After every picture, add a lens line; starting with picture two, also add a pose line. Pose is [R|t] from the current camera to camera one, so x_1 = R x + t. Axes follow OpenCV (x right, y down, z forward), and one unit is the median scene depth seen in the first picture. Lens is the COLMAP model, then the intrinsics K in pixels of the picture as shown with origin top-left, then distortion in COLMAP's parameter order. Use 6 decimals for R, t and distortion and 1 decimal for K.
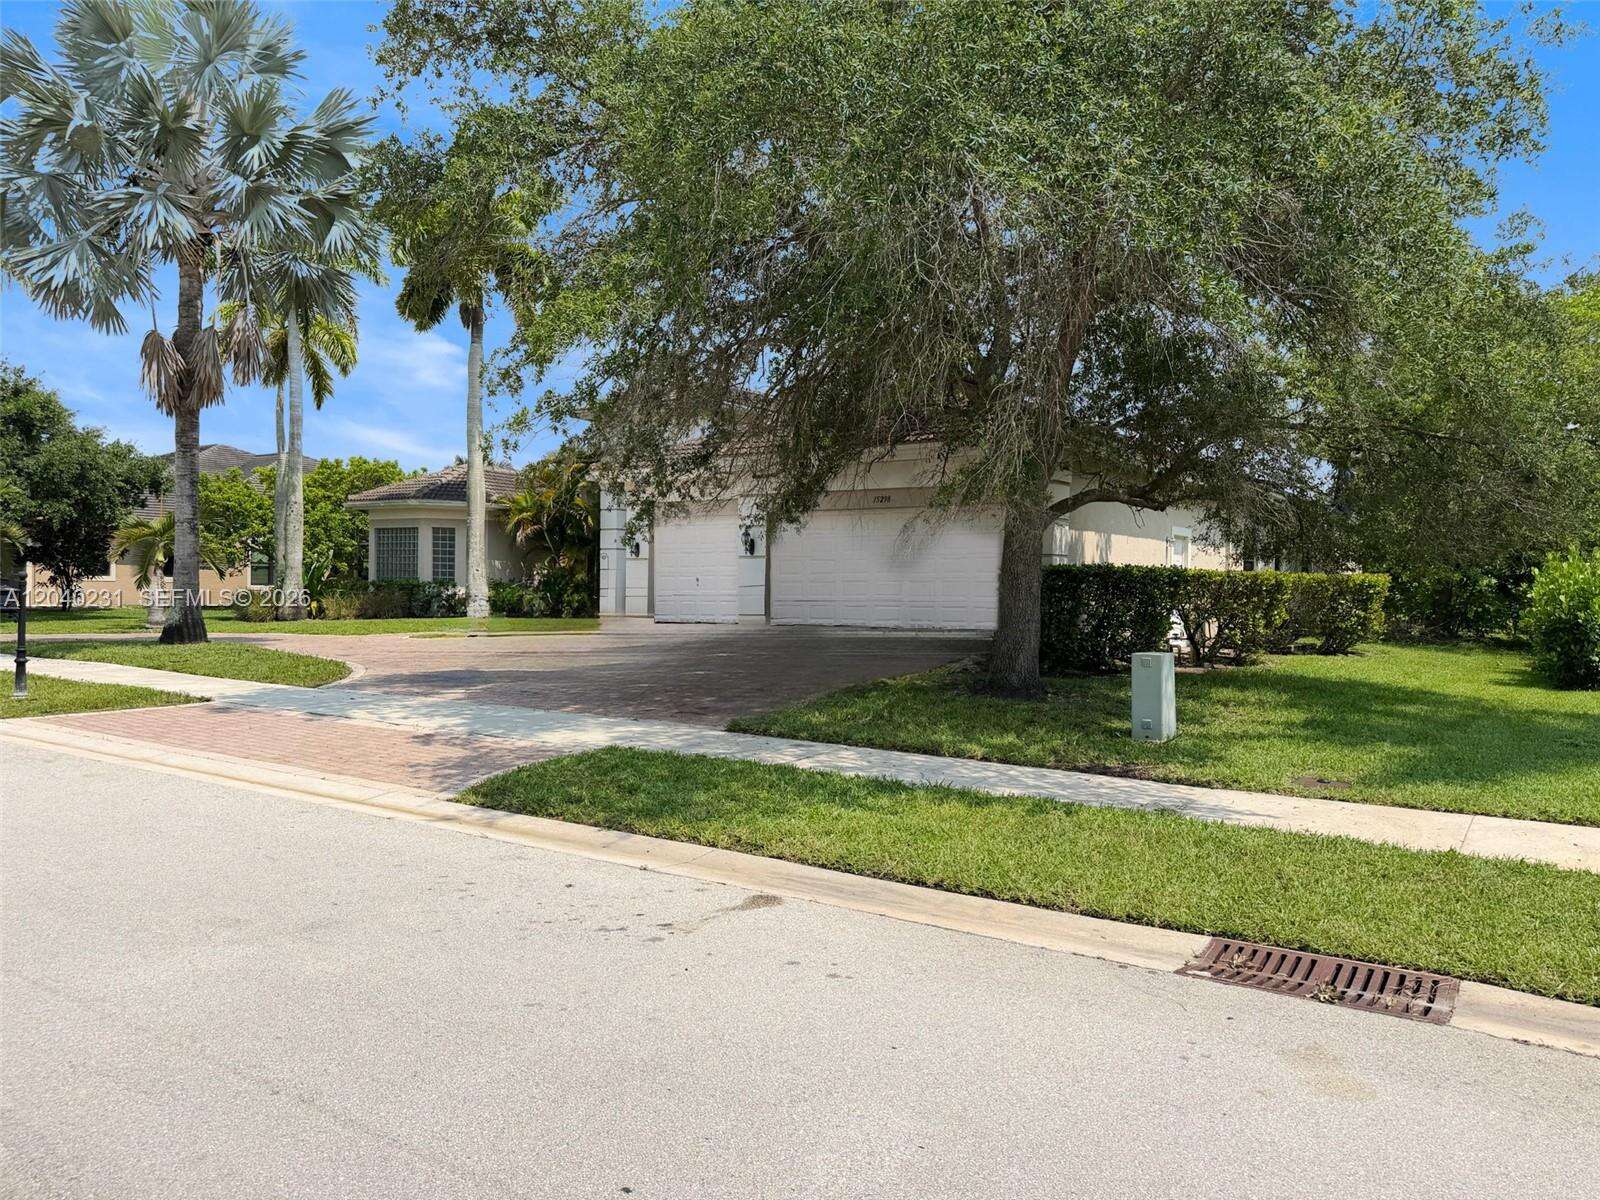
lens RADIAL K [[1107.4, 0, 790.3], [0, 1107.4, 610.6], [0, 0, 1]] dist [0.145589, -0.207235]
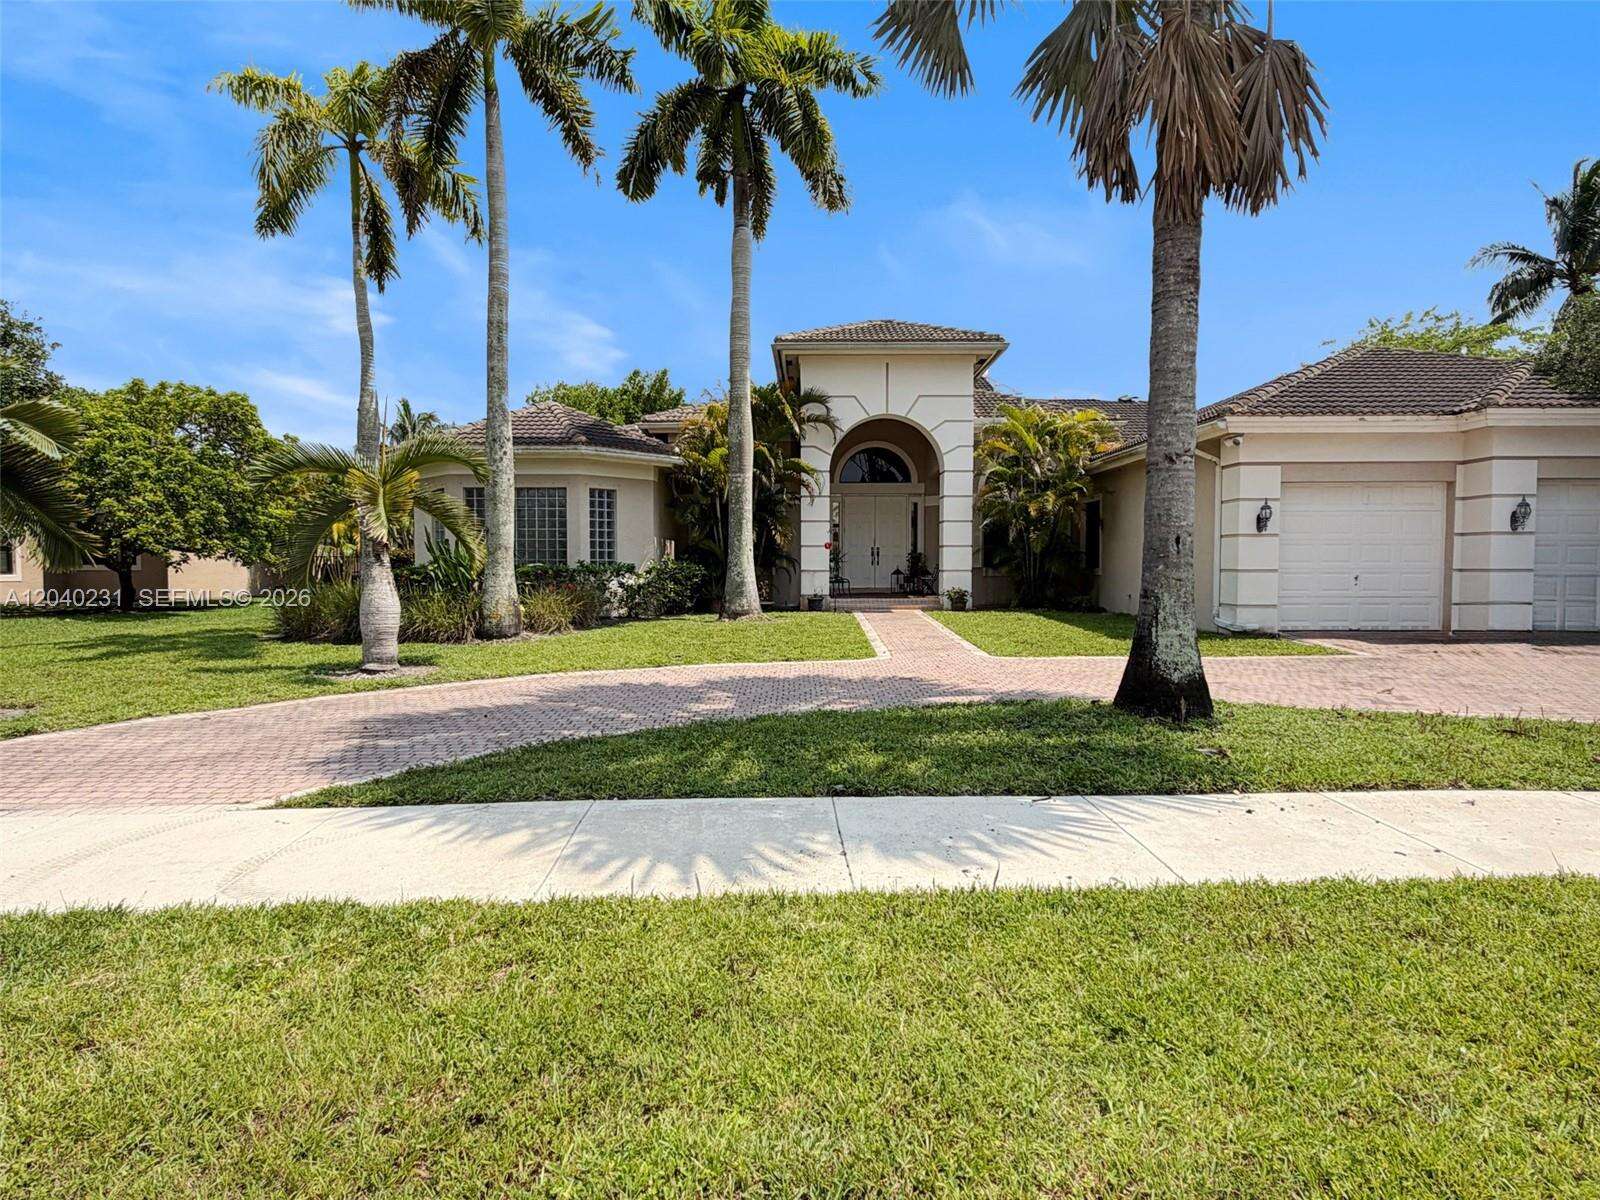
lens RADIAL K [[888.4, 0, 794.9], [0, 888.4, 600.2], [0, 0, 1]] dist [0.000613, 0.000106]
pose [[0.822139, -0.038863, 0.567959, -0.900755], [0.022799, 0.999114, 0.035363, -0.036456], [-0.568830, -0.016124, 0.822297, 0.814096]]
